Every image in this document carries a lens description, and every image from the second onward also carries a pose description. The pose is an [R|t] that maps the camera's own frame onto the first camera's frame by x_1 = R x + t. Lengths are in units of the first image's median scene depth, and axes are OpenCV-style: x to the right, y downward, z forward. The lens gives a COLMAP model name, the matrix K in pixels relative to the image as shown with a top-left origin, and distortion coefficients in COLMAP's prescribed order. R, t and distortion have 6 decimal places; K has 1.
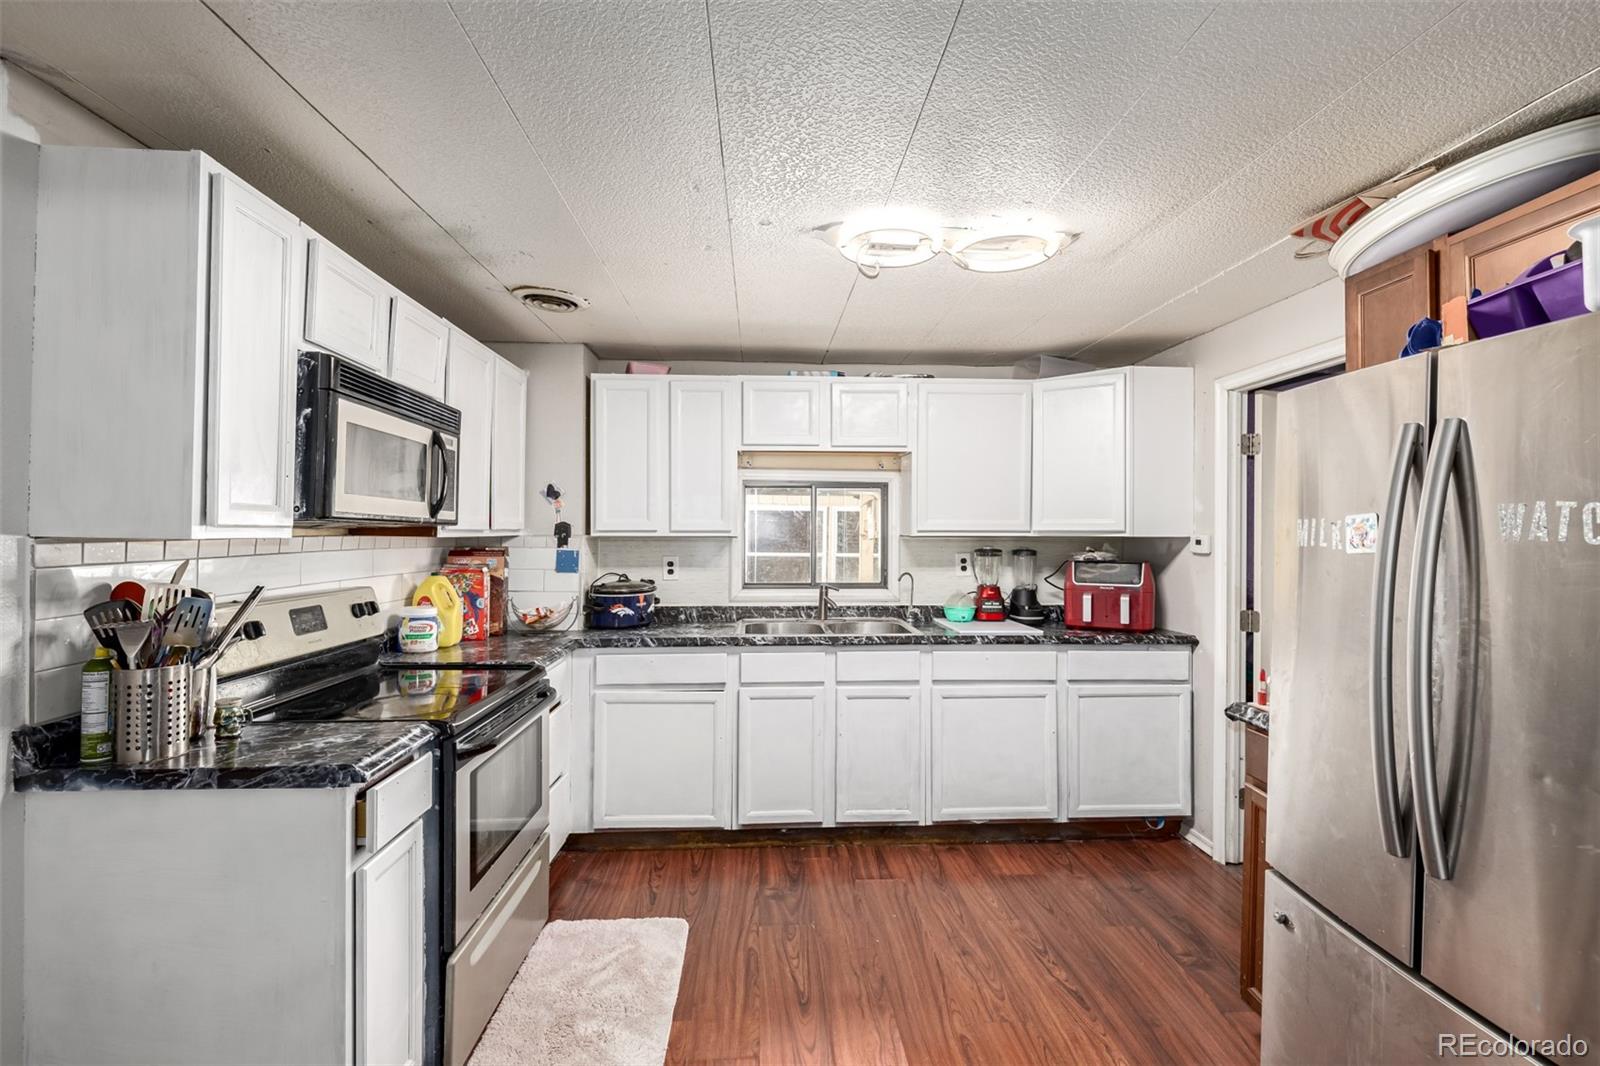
lens RADIAL K [[707.2, 0, 798.7], [0, 707.2, 526.7], [0, 0, 1]] dist [-0.006037, 0.000233]
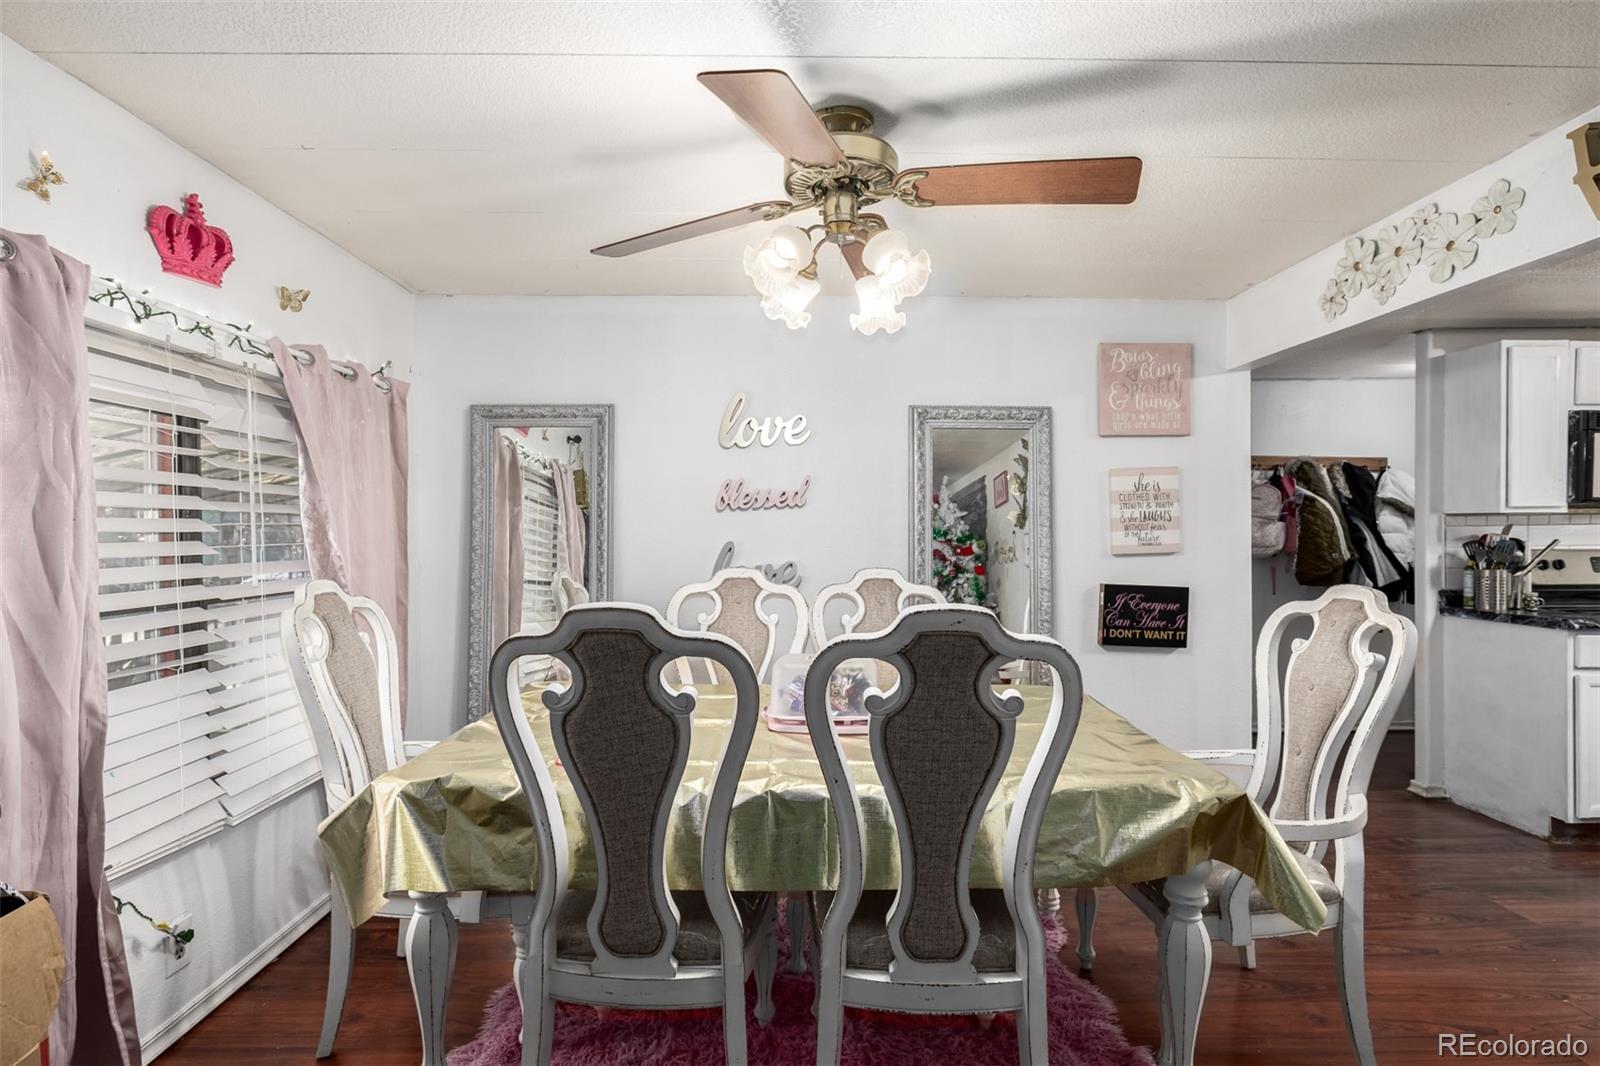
lens RADIAL K [[791.8, 0, 792.2], [0, 791.8, 535.5], [0, 0, 1]] dist [-0.002293, 0.000334]
pose [[-0.044125, -0.001528, -0.999025, 0.809238], [0.011824, 0.999928, -0.002052, 0.031505], [0.998956, -0.011903, -0.044103, -0.530514]]
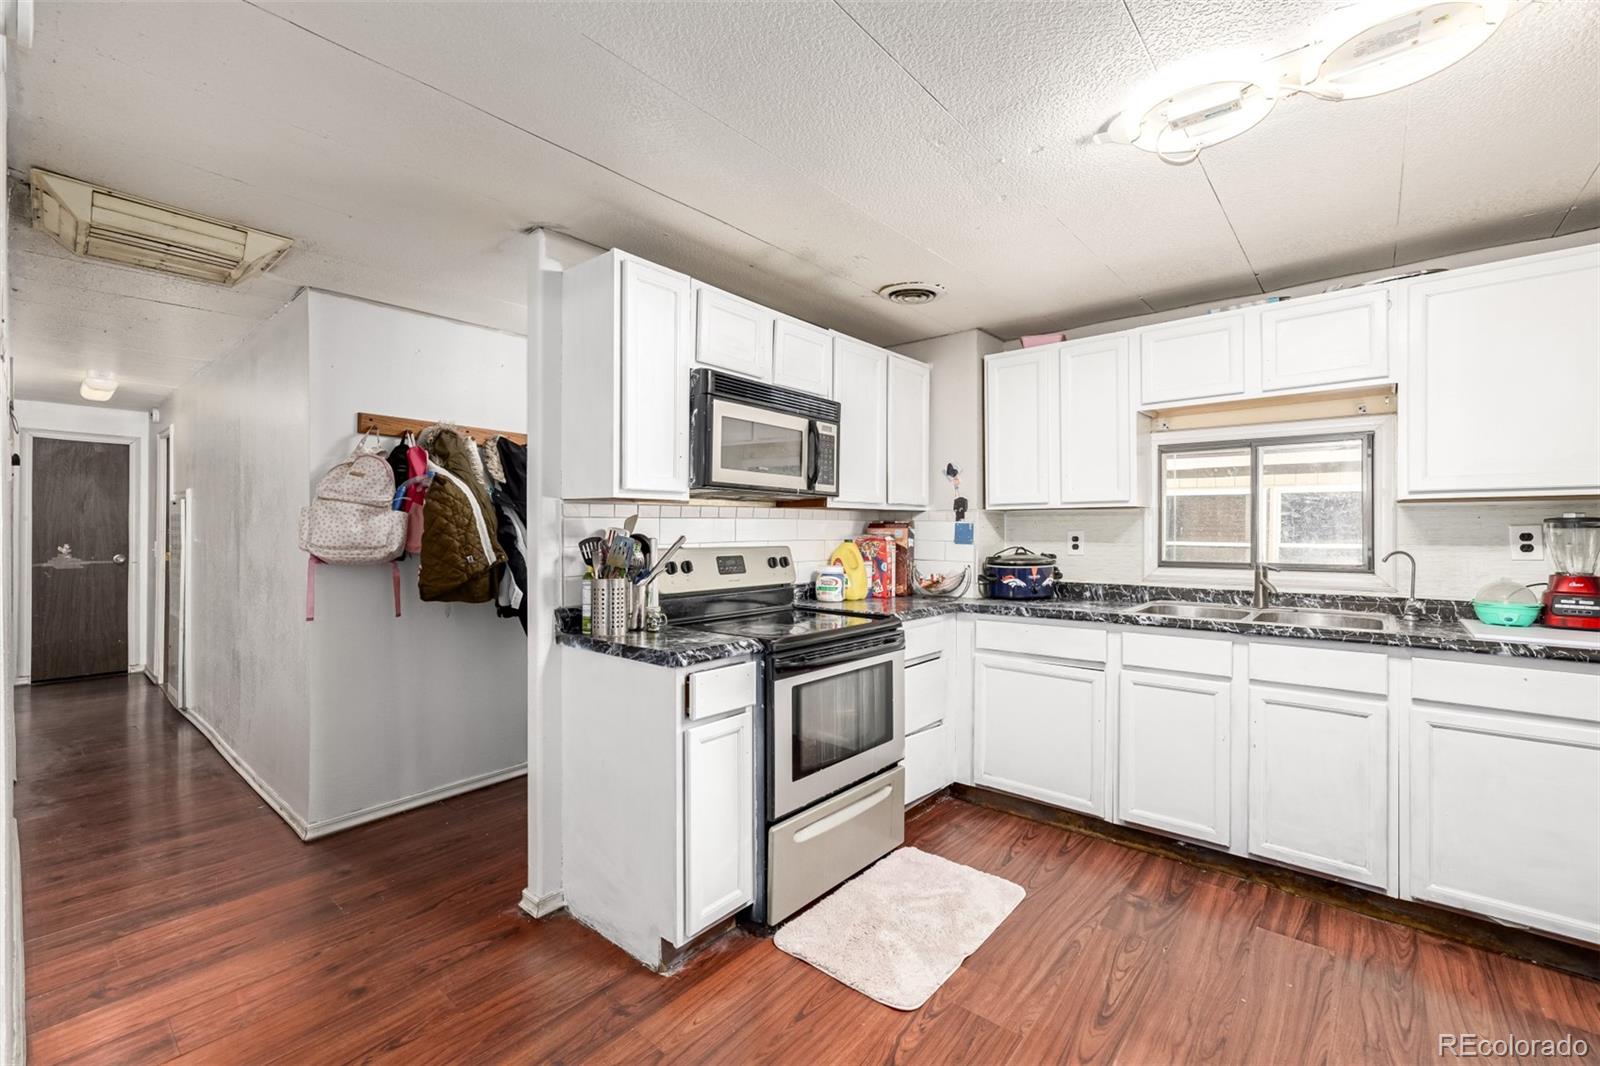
lens RADIAL K [[669.9, 0, 798.8], [0, 669.9, 531.7], [0, 0, 1]] dist [-0.001059, 0.000135]
pose [[0.722555, -0.003007, -0.691307, 0.213712], [0.010039, 0.999931, 0.006144, 0.040515], [0.691240, -0.011380, 0.722535, 0.092808]]
